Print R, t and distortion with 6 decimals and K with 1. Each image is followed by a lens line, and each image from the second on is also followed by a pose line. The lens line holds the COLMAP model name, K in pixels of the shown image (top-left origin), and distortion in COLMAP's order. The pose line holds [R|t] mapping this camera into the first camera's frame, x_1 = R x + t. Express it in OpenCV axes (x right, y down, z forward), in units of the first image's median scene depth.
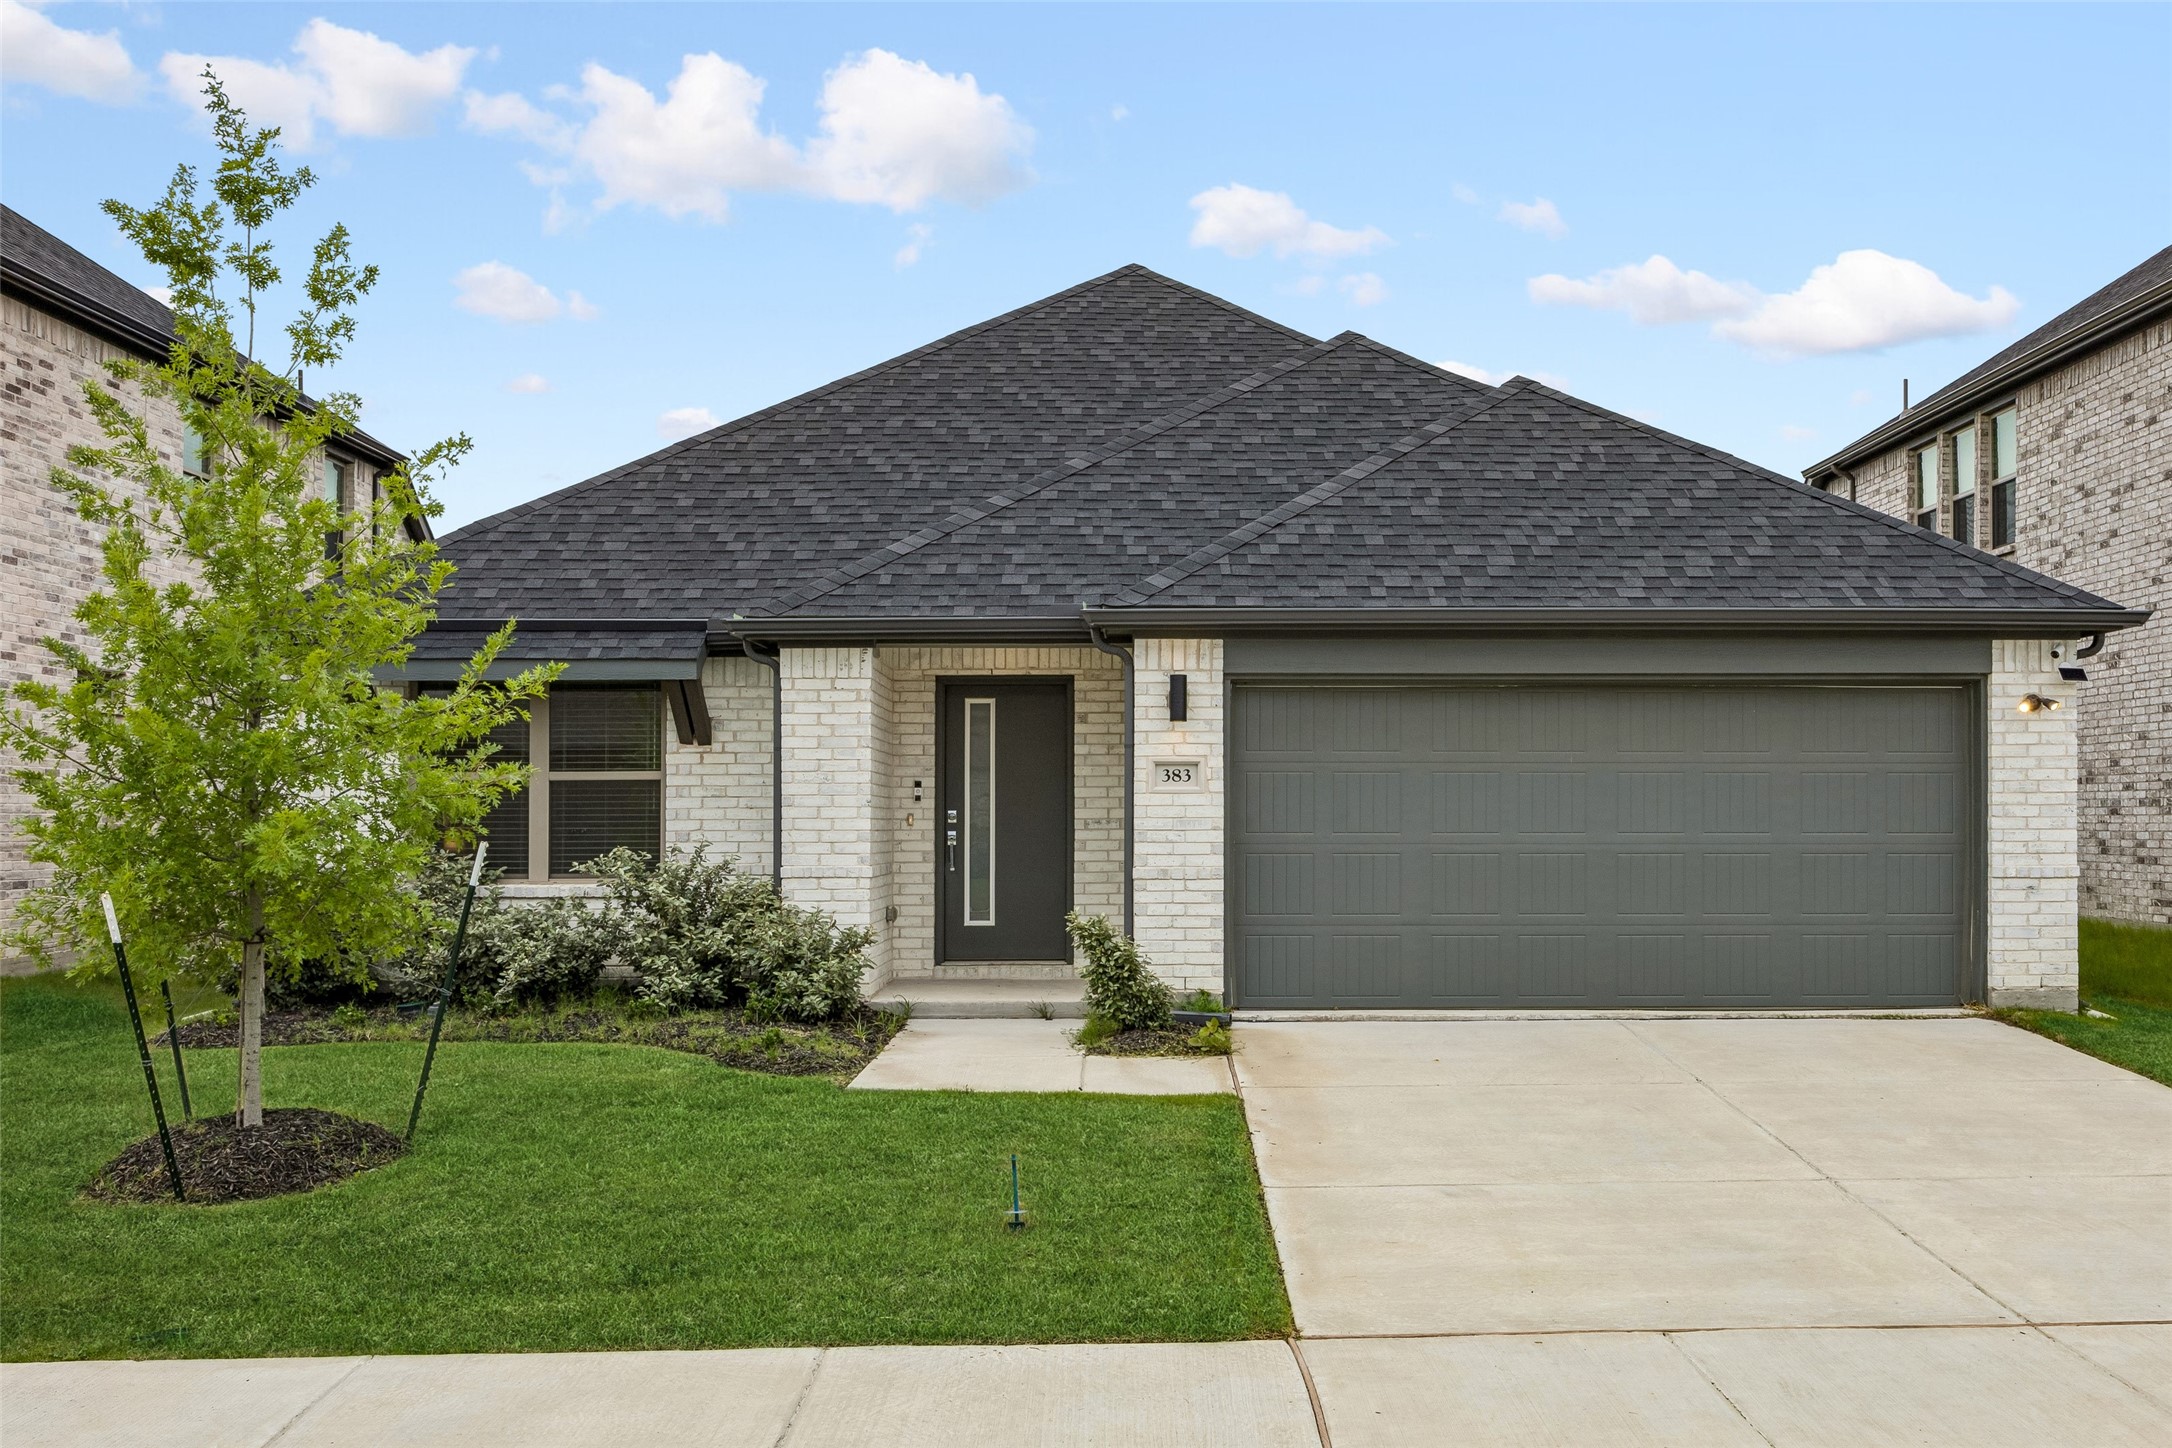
lens RADIAL K [[2172.8, 0, 1086.4], [0, 2172.8, 730.7], [0, 0, 1]] dist [0.015866, 0.000000]
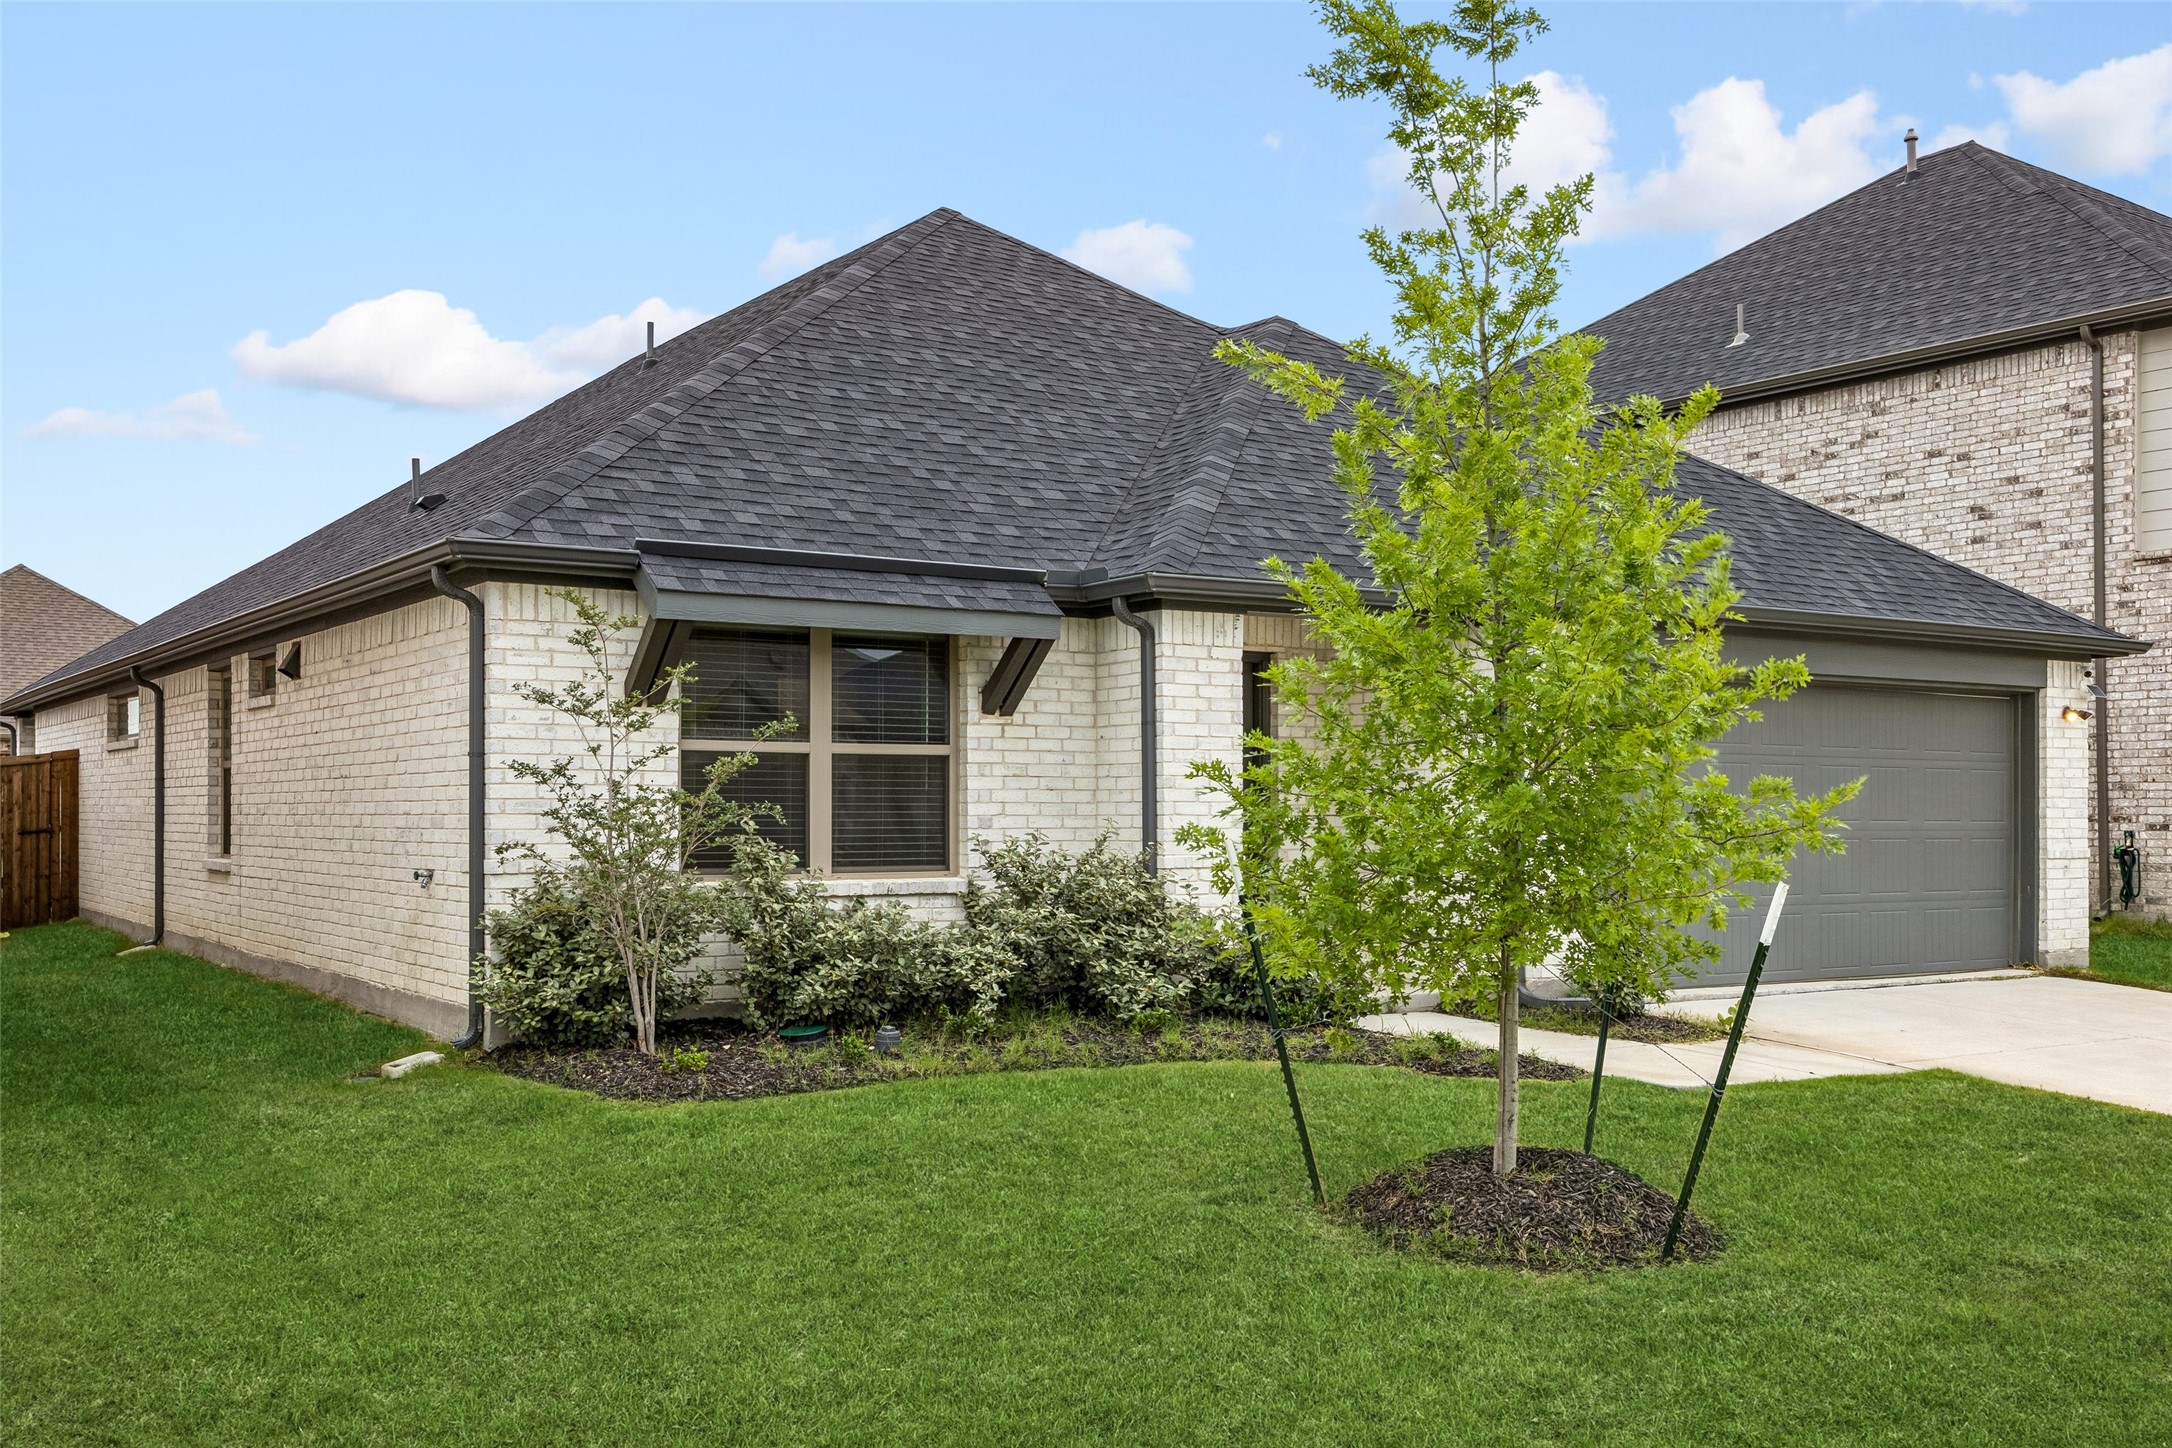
lens RADIAL K [[2172.8, 0, 1086.3], [0, 2172.8, 724.6], [0, 0, 1]] dist [0.015866, 0.000000]
pose [[0.827639, 0.024087, 0.560743, -0.627665], [-0.034177, 0.999388, 0.007515, 0.002847], [-0.560219, -0.025384, 0.827956, 0.279484]]
